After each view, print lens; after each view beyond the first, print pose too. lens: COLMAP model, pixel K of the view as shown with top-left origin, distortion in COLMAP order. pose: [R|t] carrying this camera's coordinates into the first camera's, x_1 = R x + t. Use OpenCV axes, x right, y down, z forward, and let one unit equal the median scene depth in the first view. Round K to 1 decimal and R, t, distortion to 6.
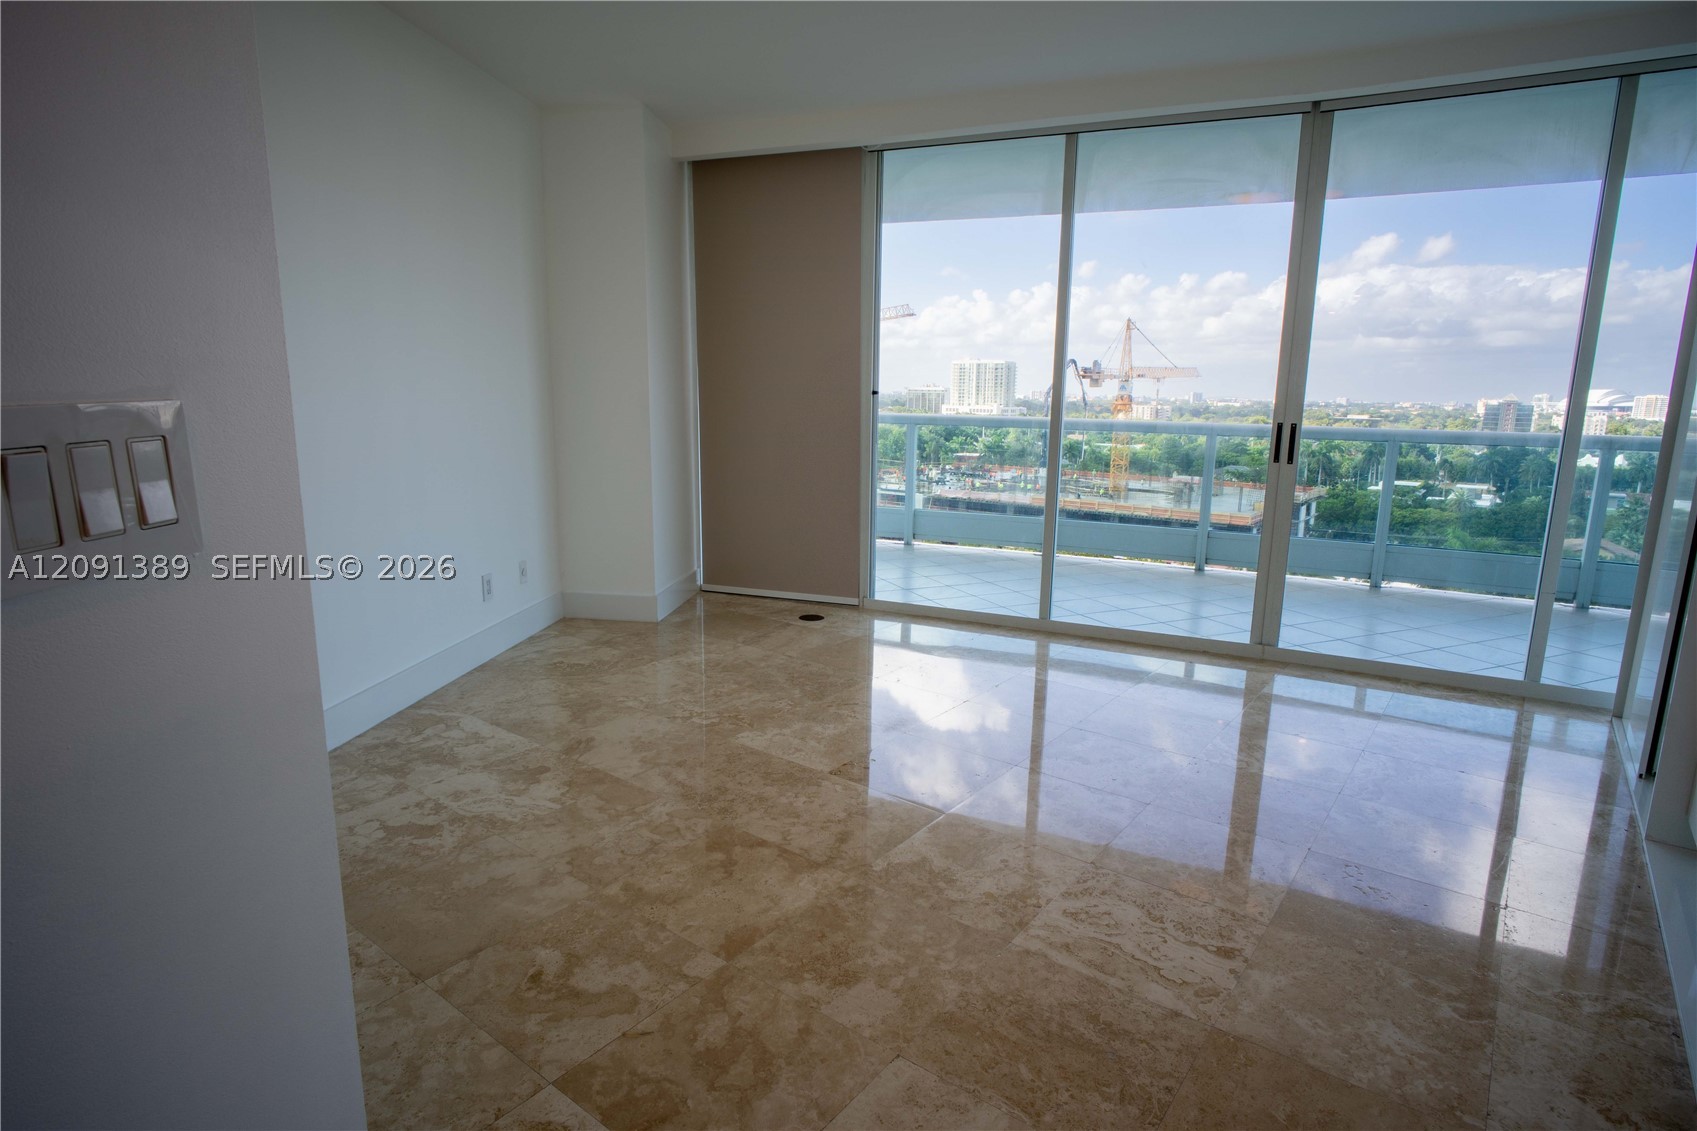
lens RADIAL K [[909.5, 0, 848.5], [0, 909.5, 565.5], [0, 0, 1]] dist [-0.030159, 0.015525]
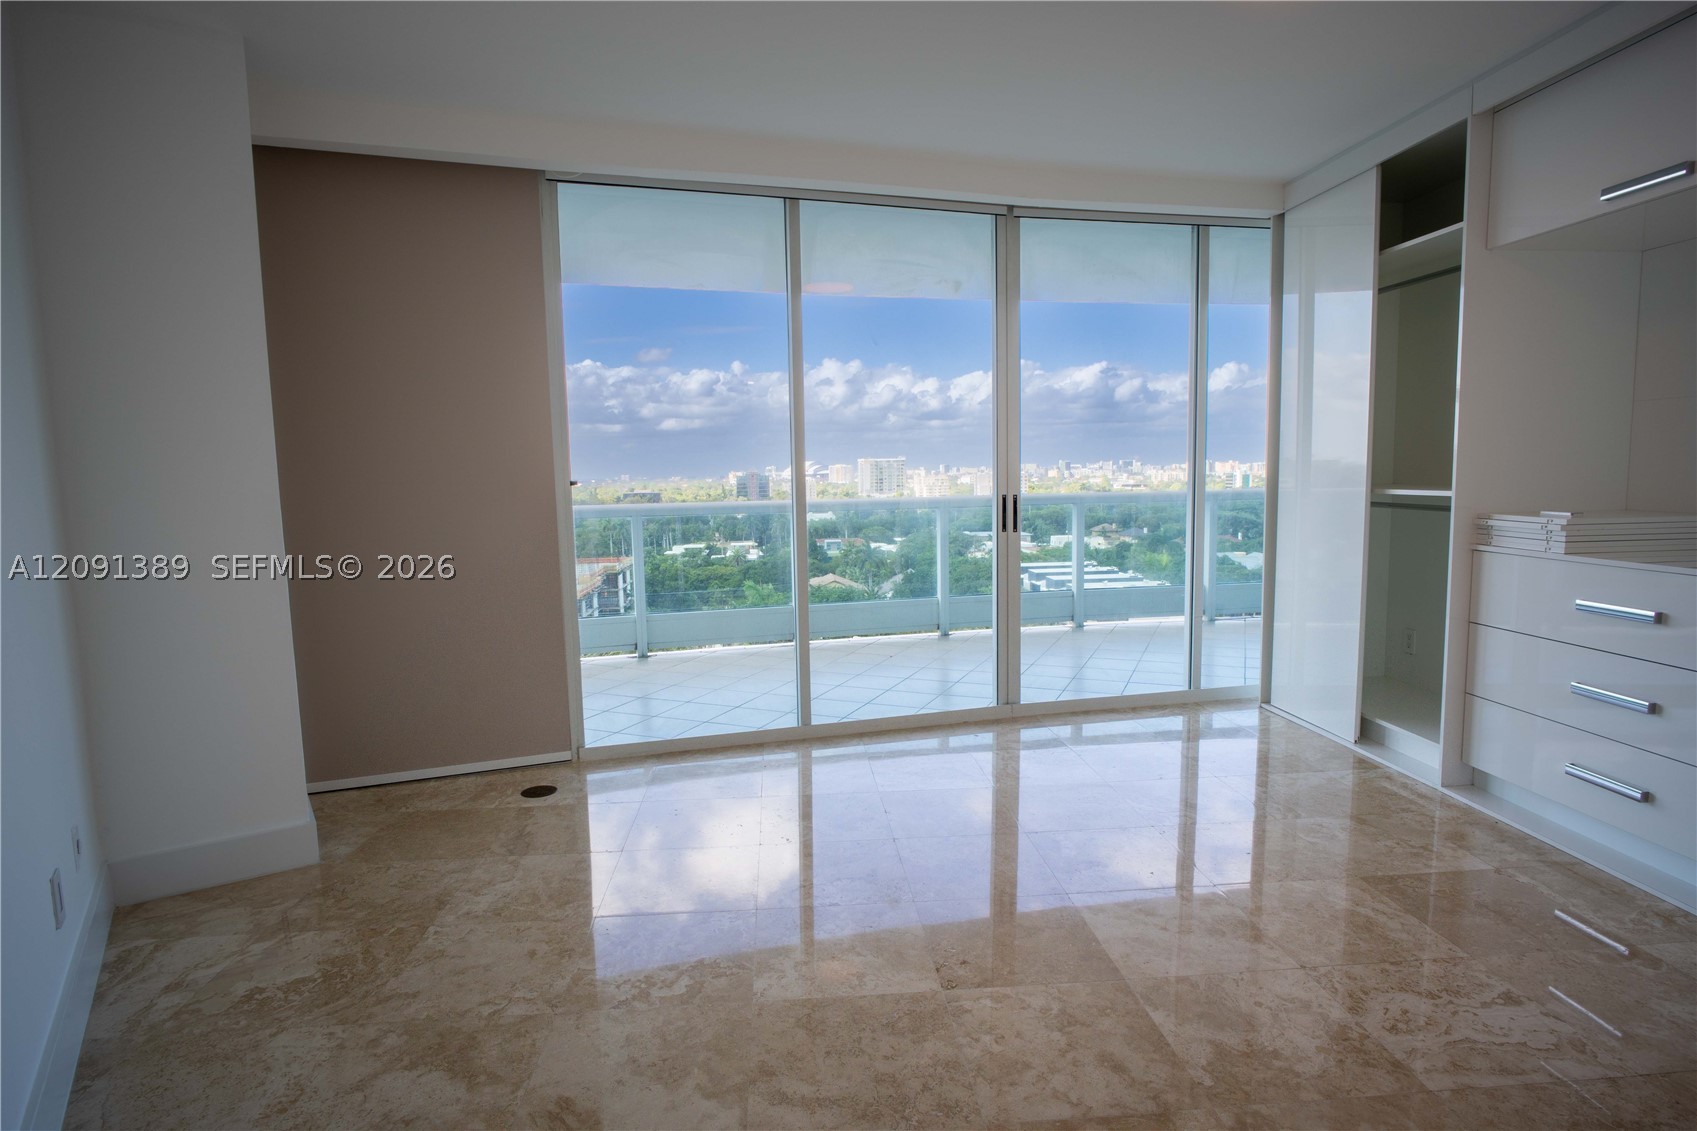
lens RADIAL K [[909.5, 0, 848.5], [0, 909.5, 565.5], [0, 0, 1]] dist [-0.030159, 0.015525]
pose [[0.742506, -0.097942, 0.662640, -0.389864], [0.156690, 0.987202, -0.029661, -0.074260], [-0.651255, 0.125853, 0.748351, 0.336344]]
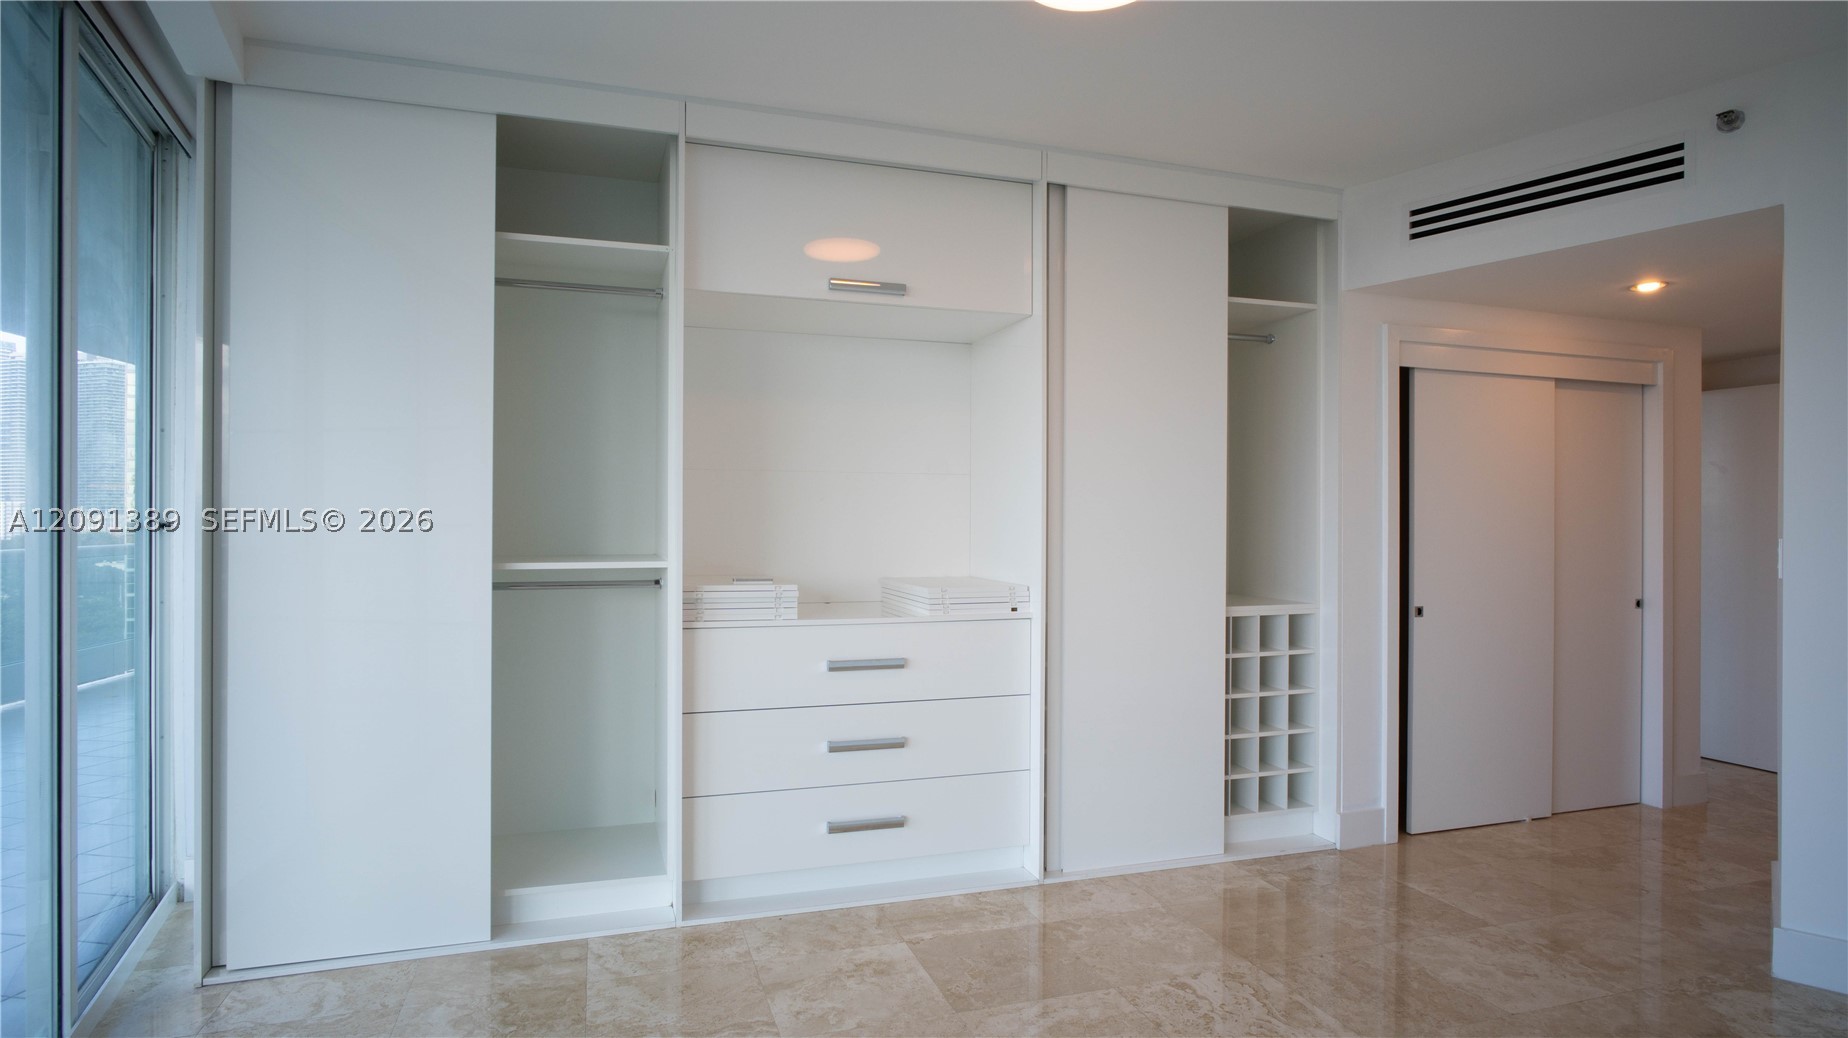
lens RADIAL K [[989.1, 0, 924.0], [0, 989.1, 519.0], [0, 0, 1]] dist [-0.005952, -0.000845]
pose [[-0.827719, -0.019615, 0.560799, -0.012297], [0.088868, 0.982194, 0.165519, -0.219121], [-0.554061, 0.186840, -0.811238, 1.084879]]
